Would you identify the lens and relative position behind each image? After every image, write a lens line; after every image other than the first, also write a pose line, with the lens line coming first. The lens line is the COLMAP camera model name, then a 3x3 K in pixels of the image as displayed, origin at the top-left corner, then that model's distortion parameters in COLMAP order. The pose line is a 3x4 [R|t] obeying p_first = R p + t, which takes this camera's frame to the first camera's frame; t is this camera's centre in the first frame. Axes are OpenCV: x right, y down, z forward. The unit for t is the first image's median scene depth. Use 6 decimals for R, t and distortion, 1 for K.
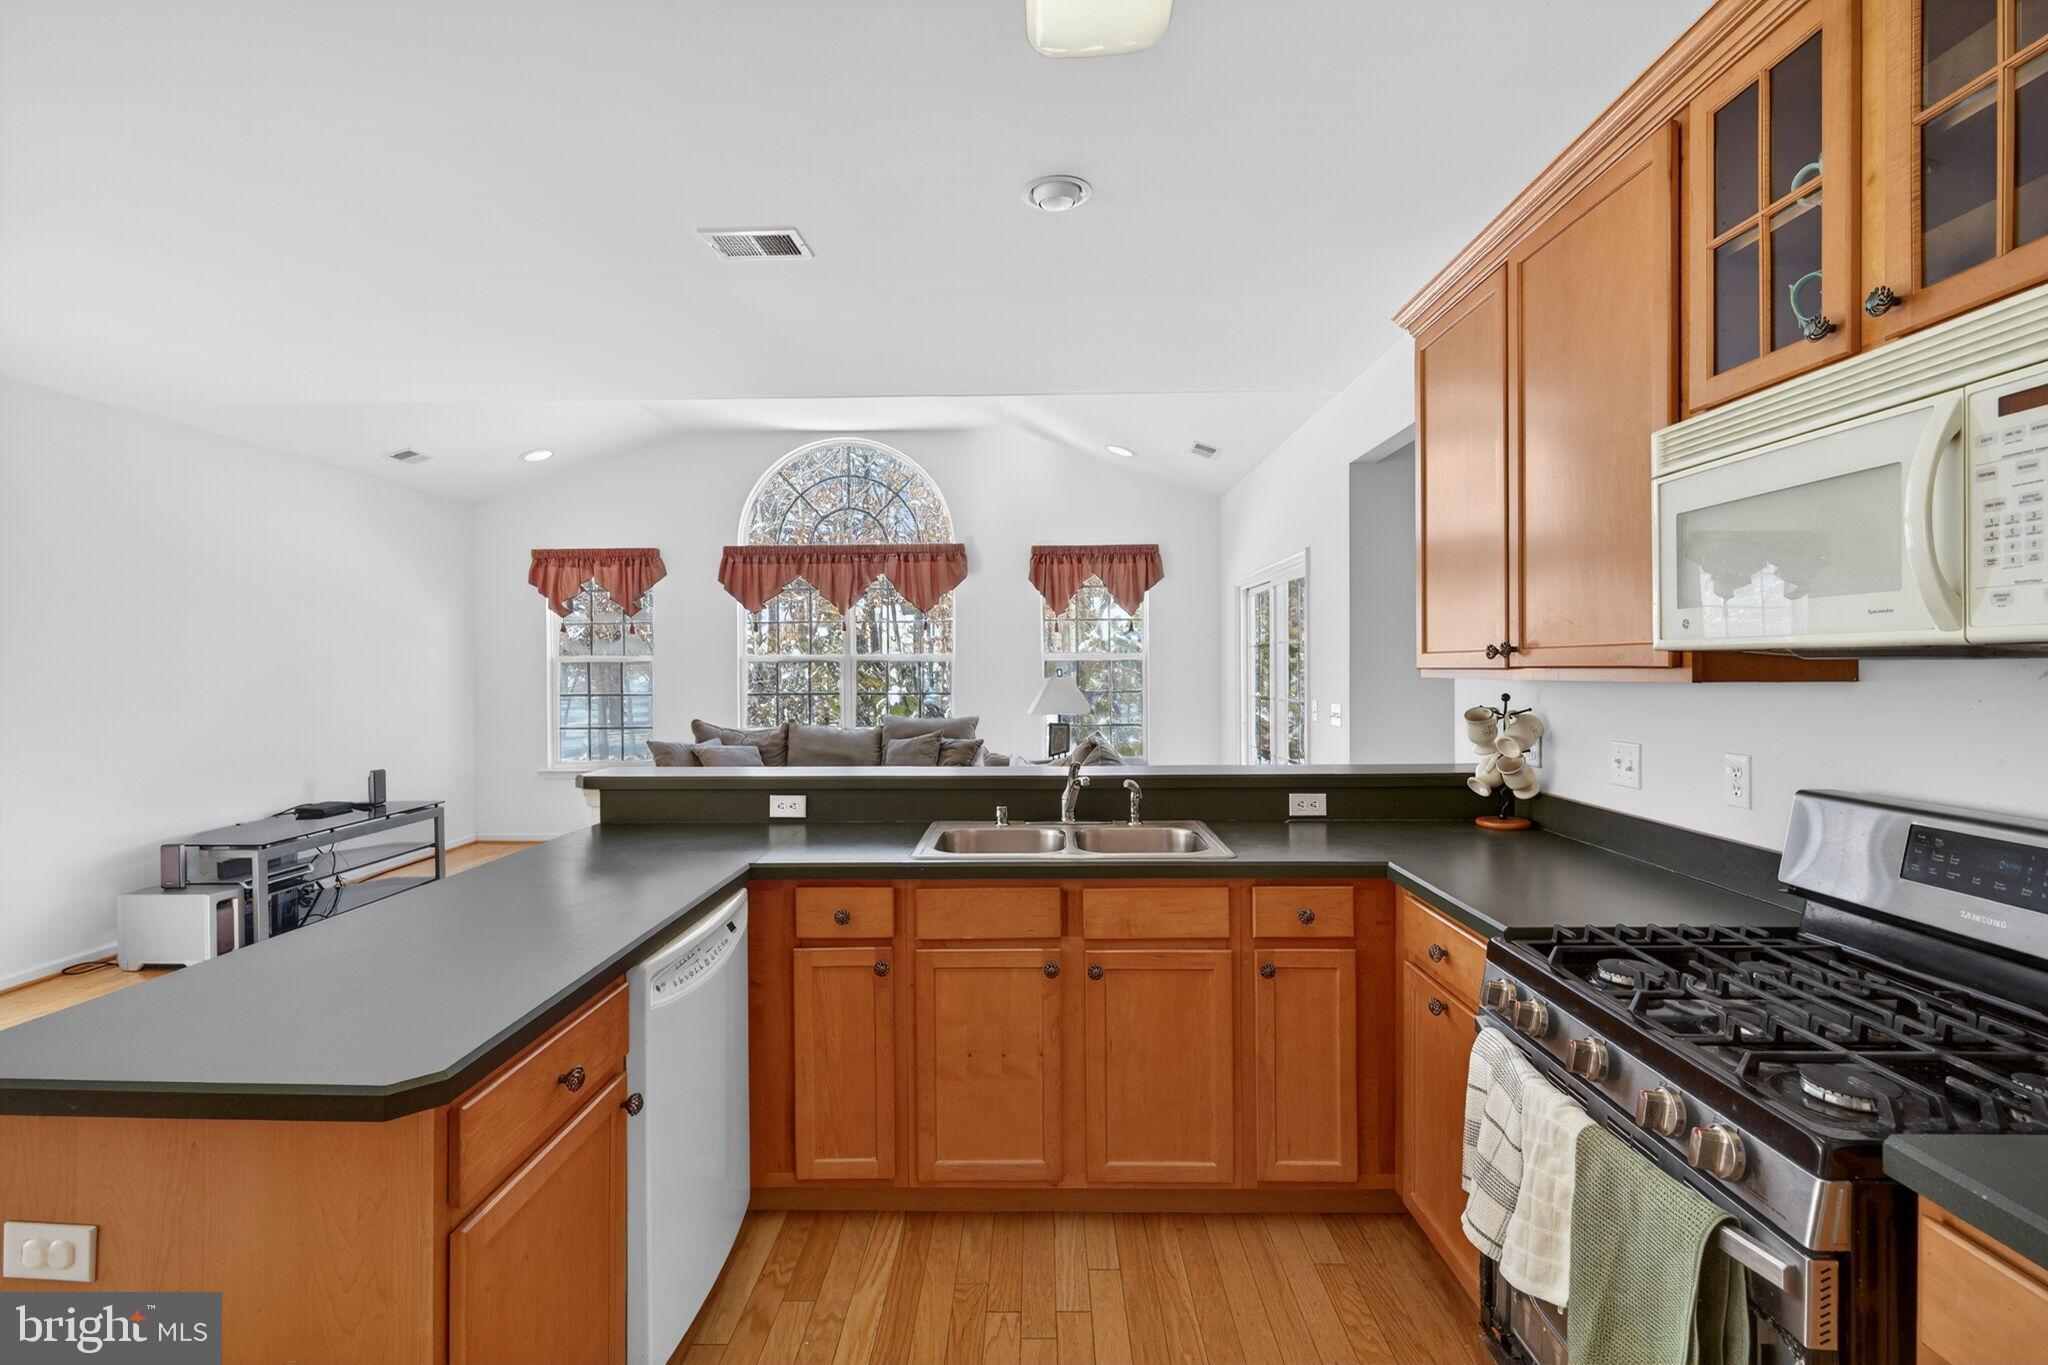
lens RADIAL K [[949.5, 0, 1024.8], [0, 949.5, 676.8], [0, 0, 1]] dist [0.007688, -0.003666]
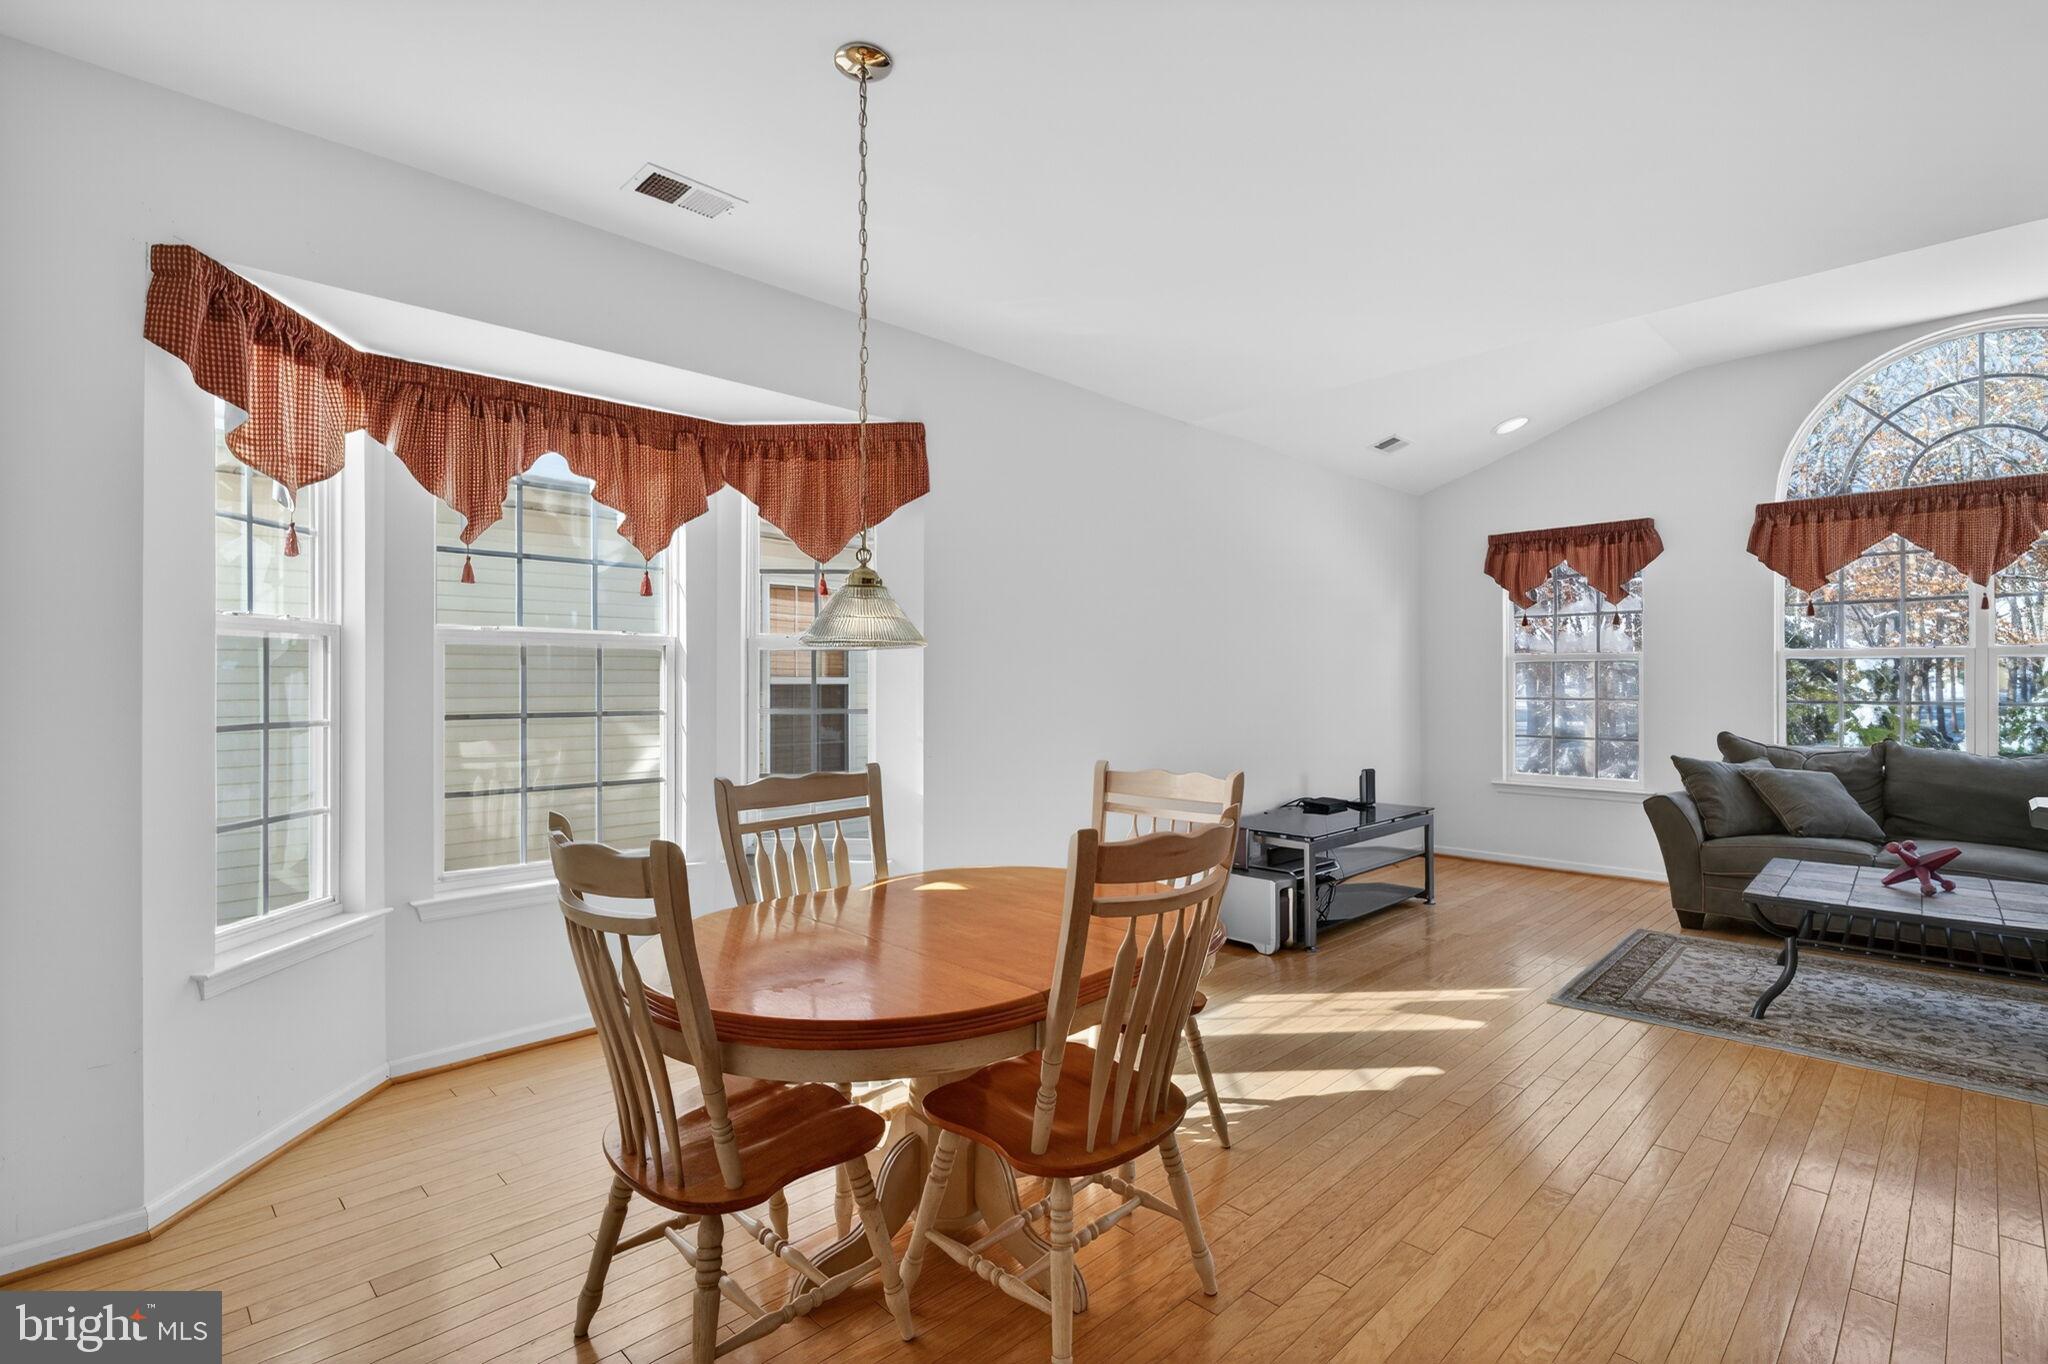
lens RADIAL K [[949.5, 0, 1029.7], [0, 949.5, 679.2], [0, 0, 1]] dist [0.007688, -0.003666]
pose [[0.715722, 0.004051, -0.698374, -0.202968], [-0.013552, 0.999875, -0.008089, 0.015396], [0.698254, 0.015254, 0.715688, 0.056166]]
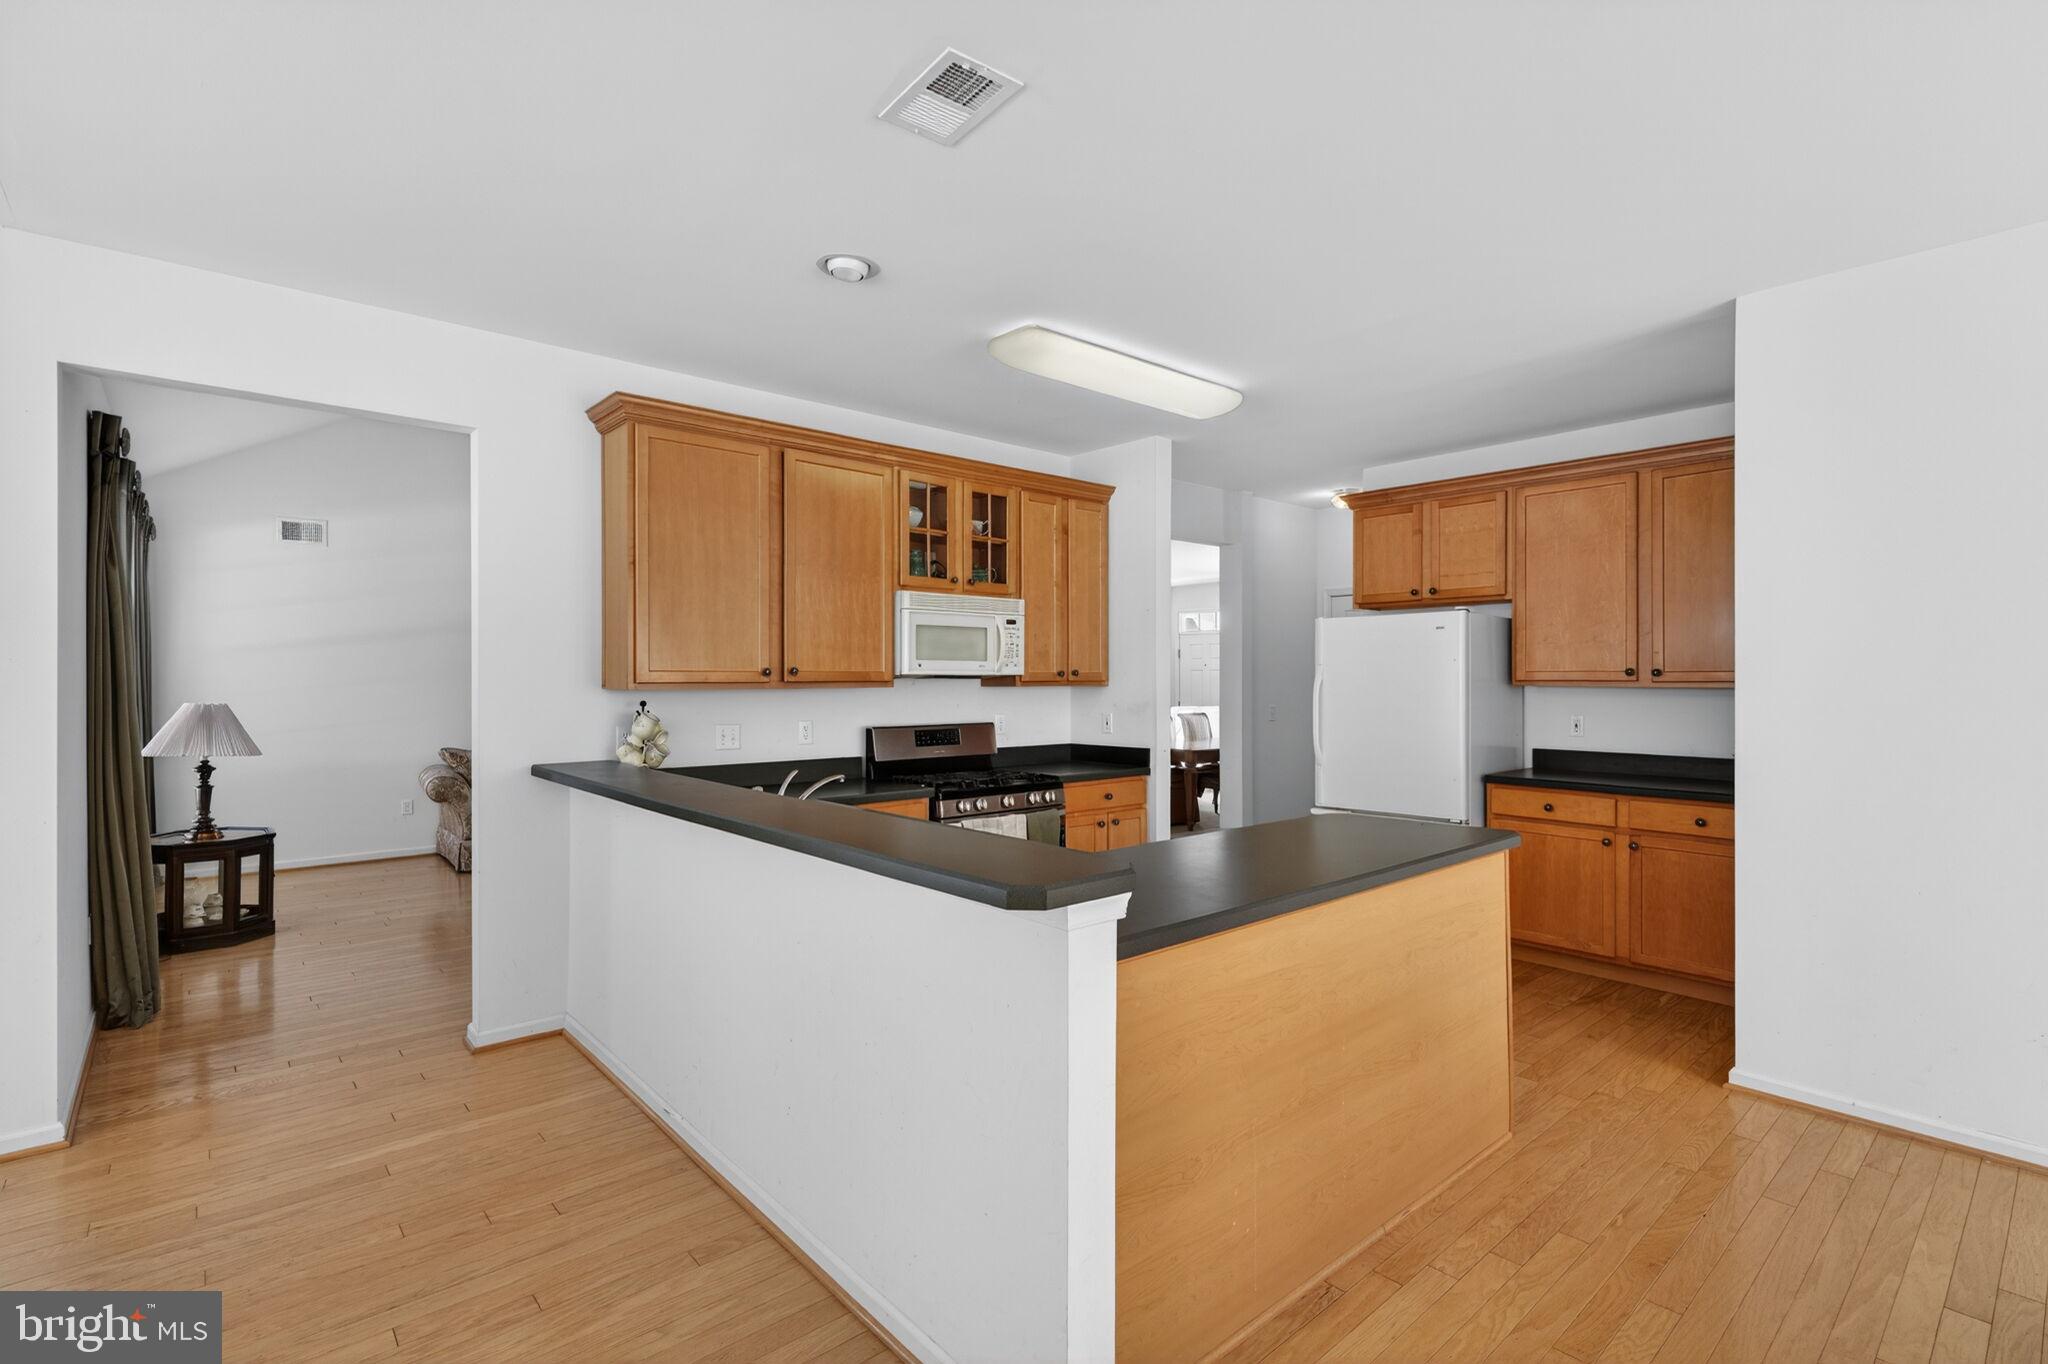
lens RADIAL K [[949.5, 0, 1018.0], [0, 949.5, 684.9], [0, 0, 1]] dist [0.007688, -0.003666]
pose [[-0.669268, 0.005408, 0.743002, -0.338806], [0.013952, 0.999889, 0.005290, -0.002180], [-0.742891, 0.013907, -0.669268, 0.583075]]
